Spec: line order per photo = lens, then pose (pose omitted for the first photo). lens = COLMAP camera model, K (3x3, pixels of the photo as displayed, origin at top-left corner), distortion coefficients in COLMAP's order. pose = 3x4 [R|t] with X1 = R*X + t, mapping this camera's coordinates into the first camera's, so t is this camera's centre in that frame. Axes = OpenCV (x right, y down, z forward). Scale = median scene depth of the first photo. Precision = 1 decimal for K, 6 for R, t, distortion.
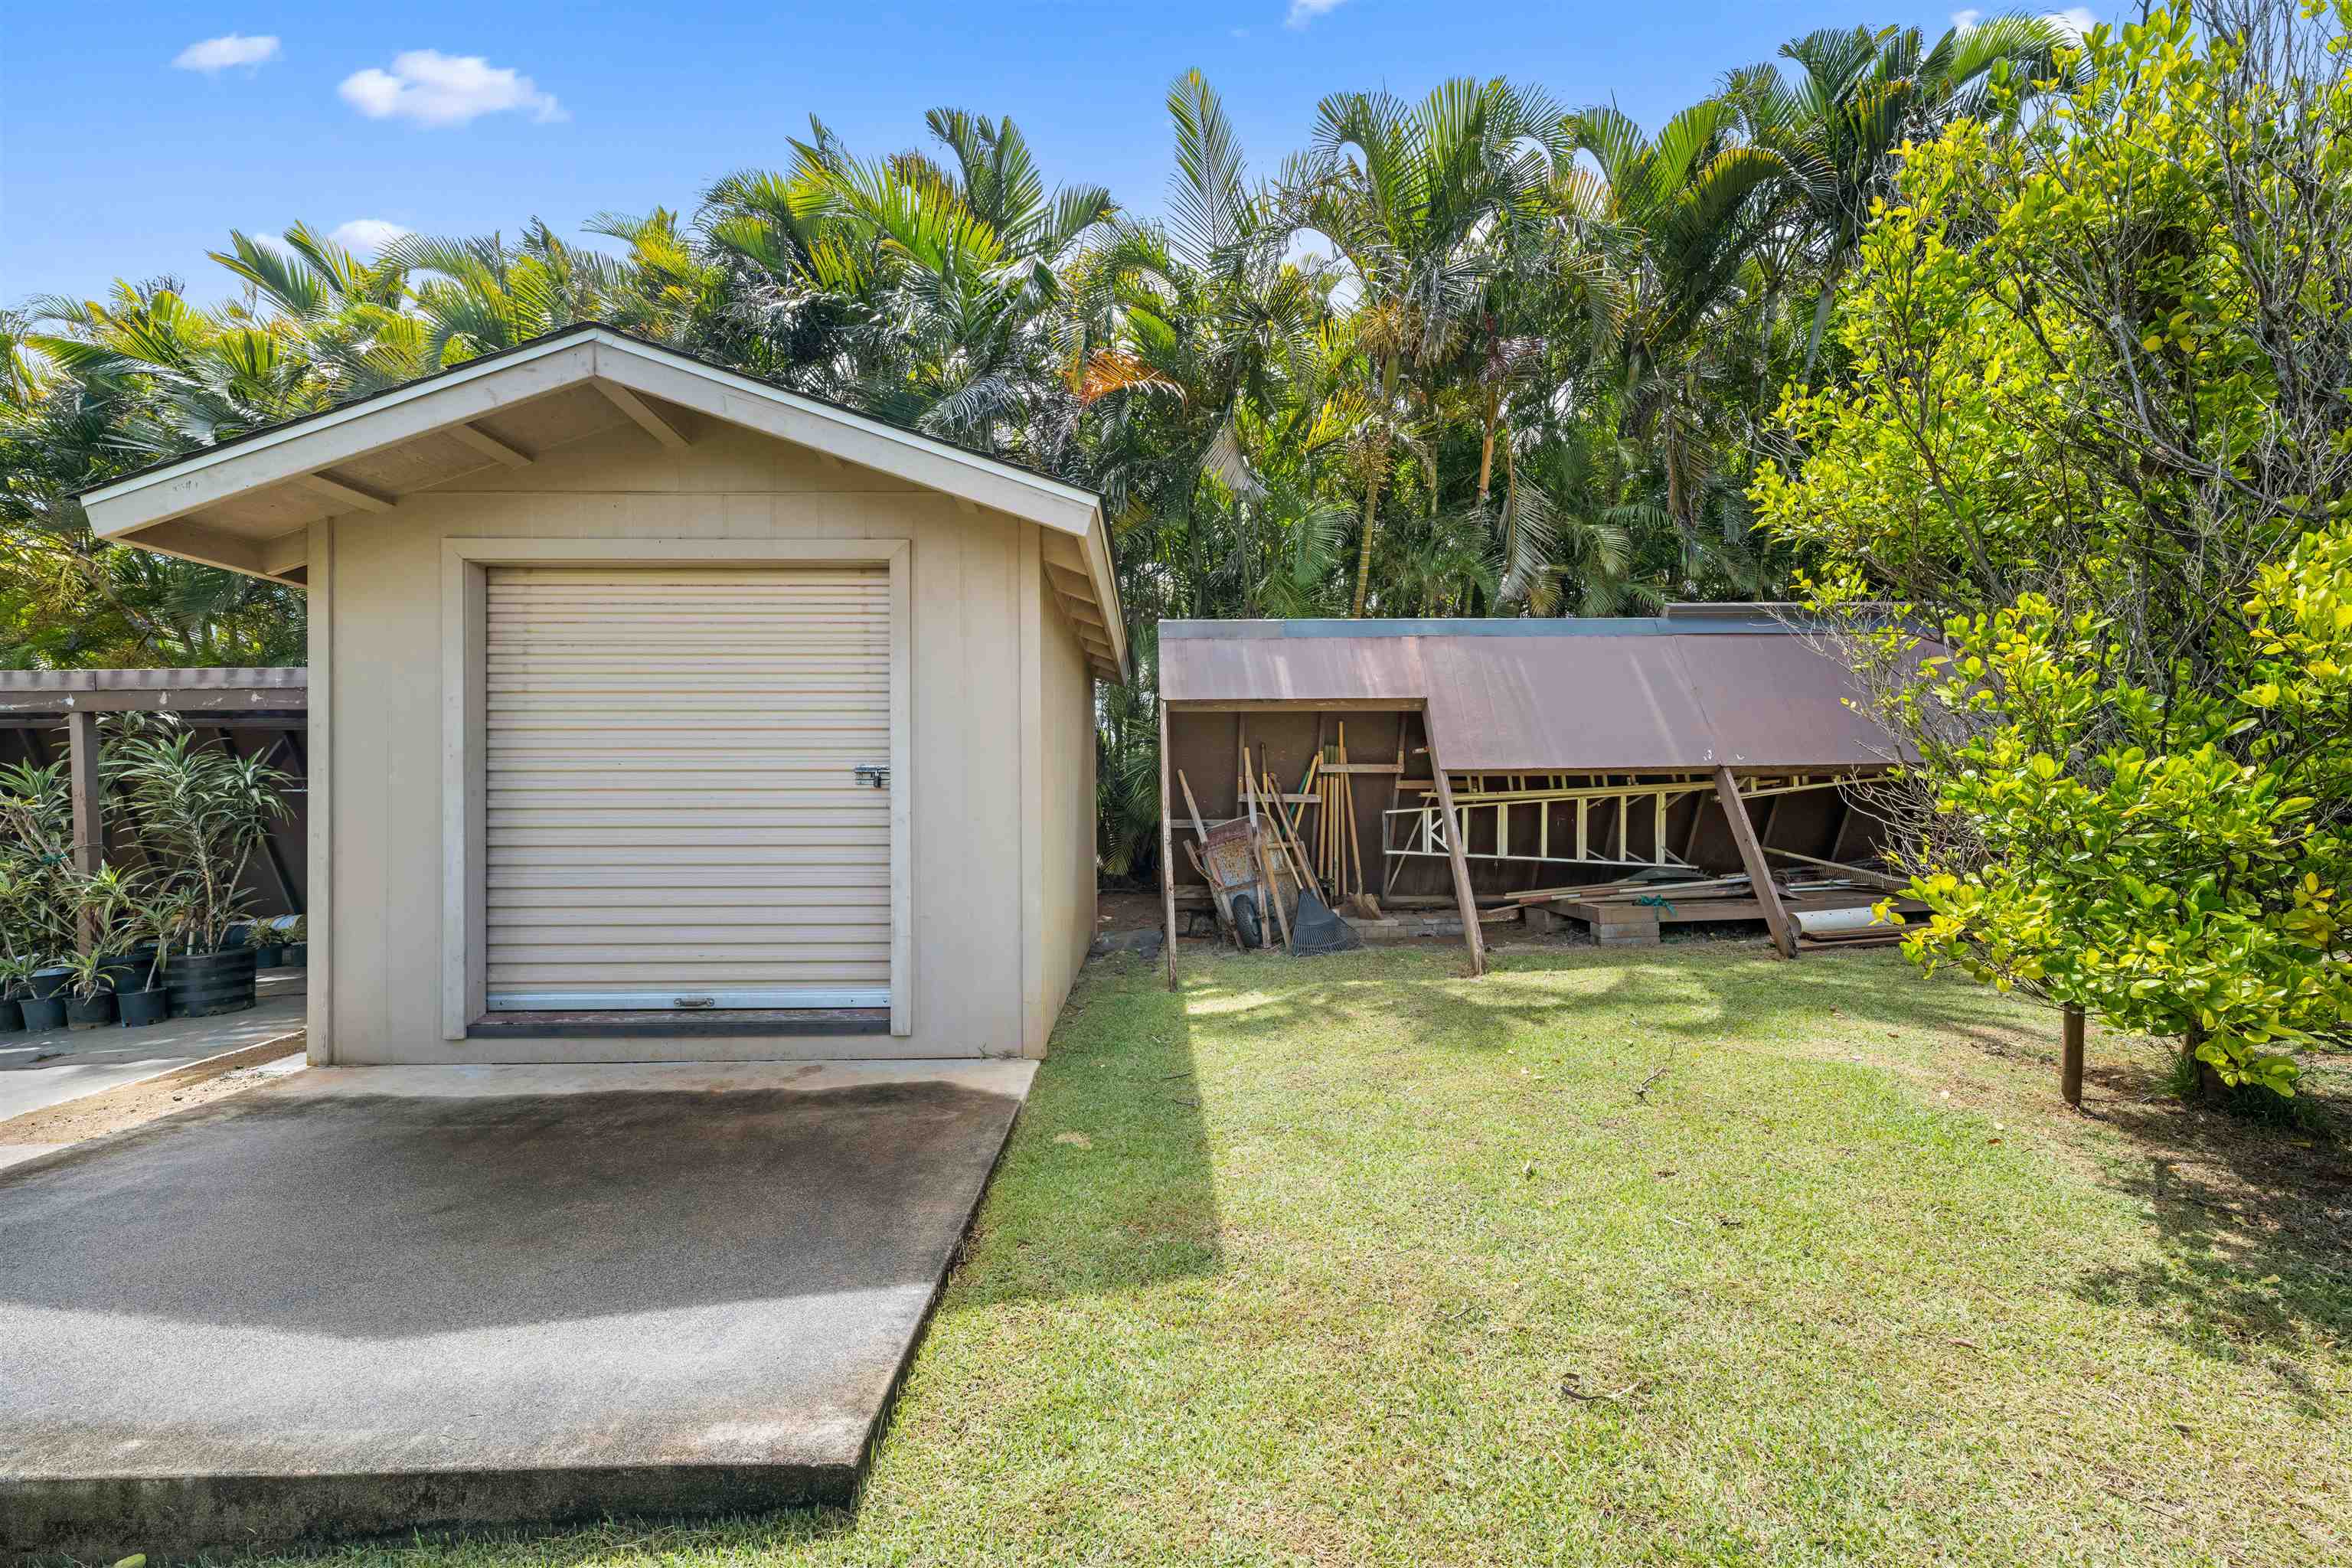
lens RADIAL K [[952.8, 0, 1179.0], [0, 952.8, 792.8], [0, 0, 1]] dist [-0.000687, 0.000052]
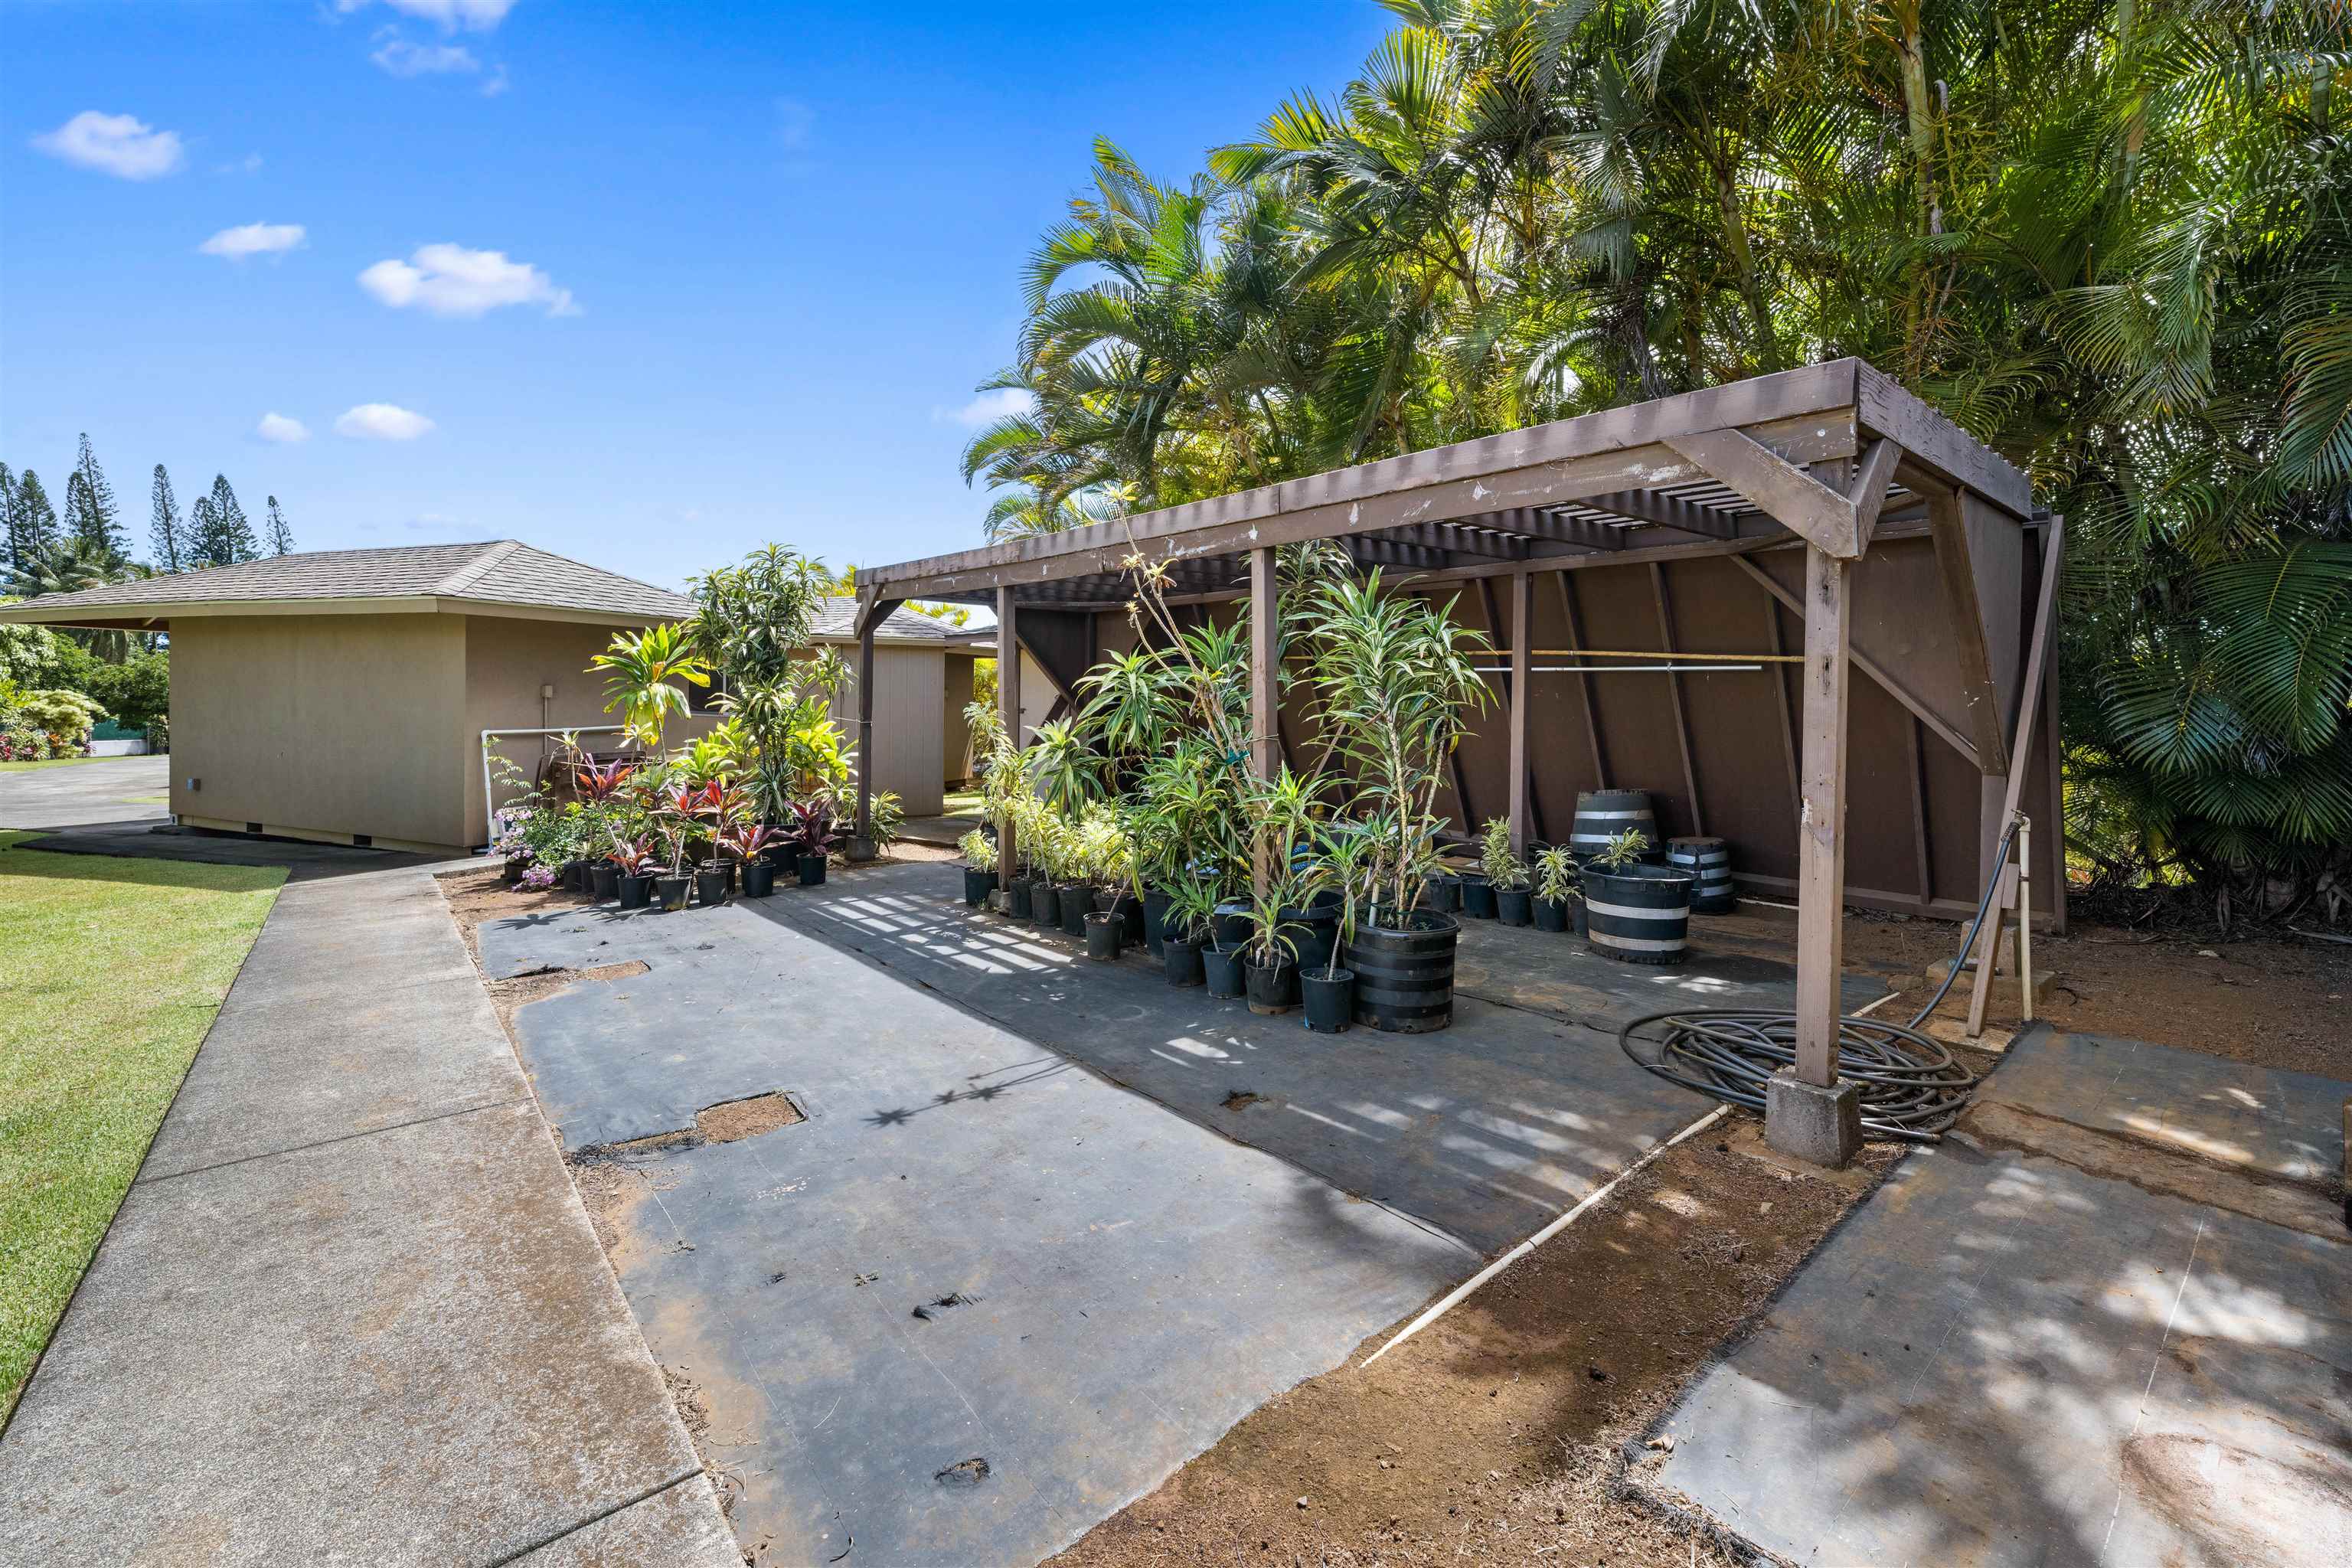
lens RADIAL K [[952.8, 0, 1175.3], [0, 952.8, 785.1], [0, 0, 1]] dist [-0.000687, 0.000052]
pose [[0.627424, 0.092513, -0.773163, -0.643068], [-0.015142, 0.994179, 0.106670, 0.015252], [0.778530, -0.055220, 0.625173, 0.507278]]
